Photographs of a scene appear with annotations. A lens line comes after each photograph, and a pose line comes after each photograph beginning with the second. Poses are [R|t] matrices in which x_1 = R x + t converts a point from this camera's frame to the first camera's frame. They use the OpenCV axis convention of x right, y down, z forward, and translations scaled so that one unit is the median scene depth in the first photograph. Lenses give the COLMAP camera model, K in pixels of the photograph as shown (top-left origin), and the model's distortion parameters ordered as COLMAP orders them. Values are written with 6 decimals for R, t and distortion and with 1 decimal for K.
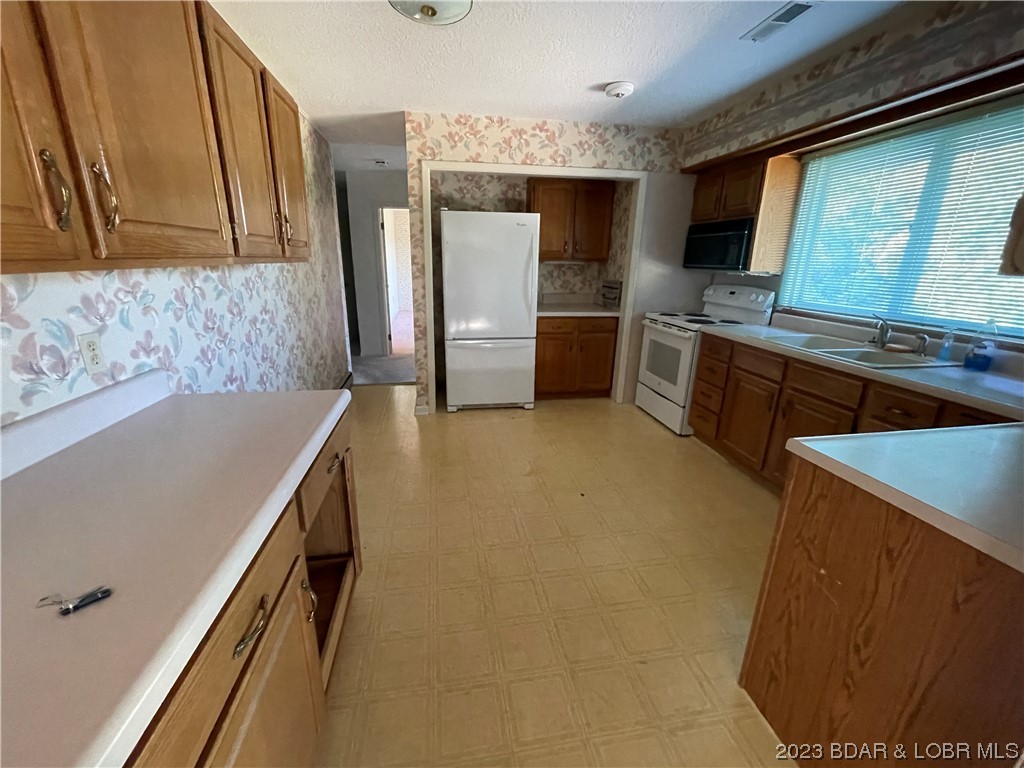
lens RADIAL K [[416.8, 0, 508.8], [0, 416.8, 382.5], [0, 0, 1]] dist [-0.012744, 0.001940]
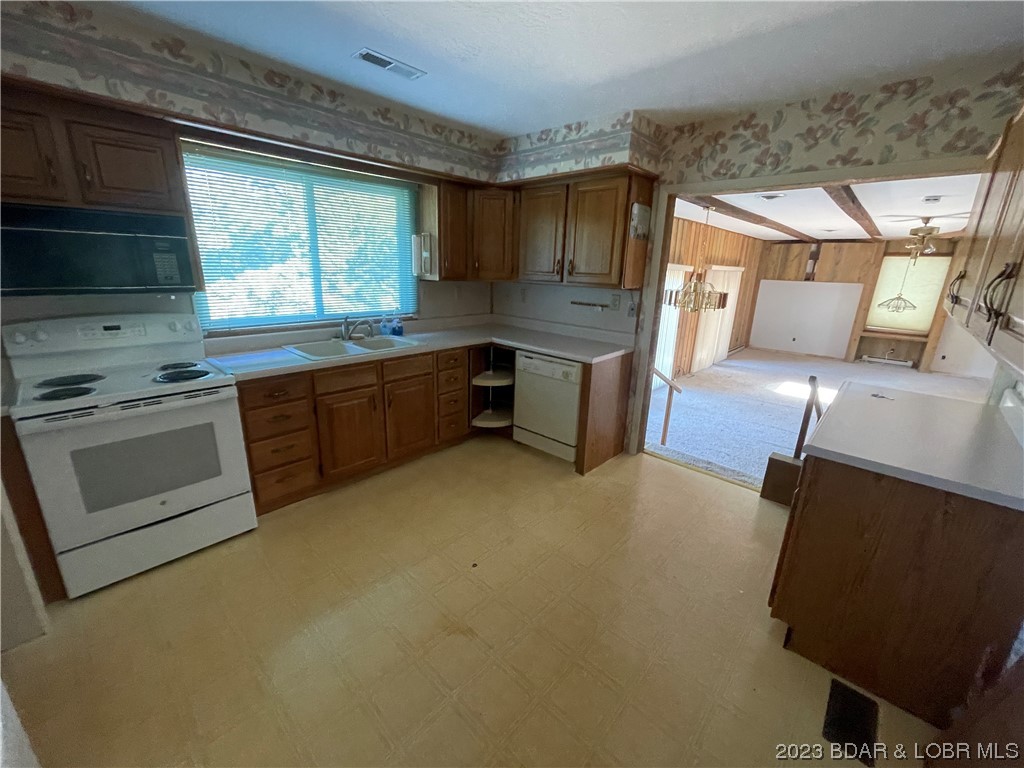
lens RADIAL K [[416.8, 0, 508.3], [0, 416.8, 385.5], [0, 0, 1]] dist [-0.012744, 0.001940]
pose [[-0.614466, -0.257752, 0.745651, -0.346689], [0.177690, 0.875629, 0.449111, -0.355825], [-0.768672, 0.408458, -0.492245, 1.012495]]
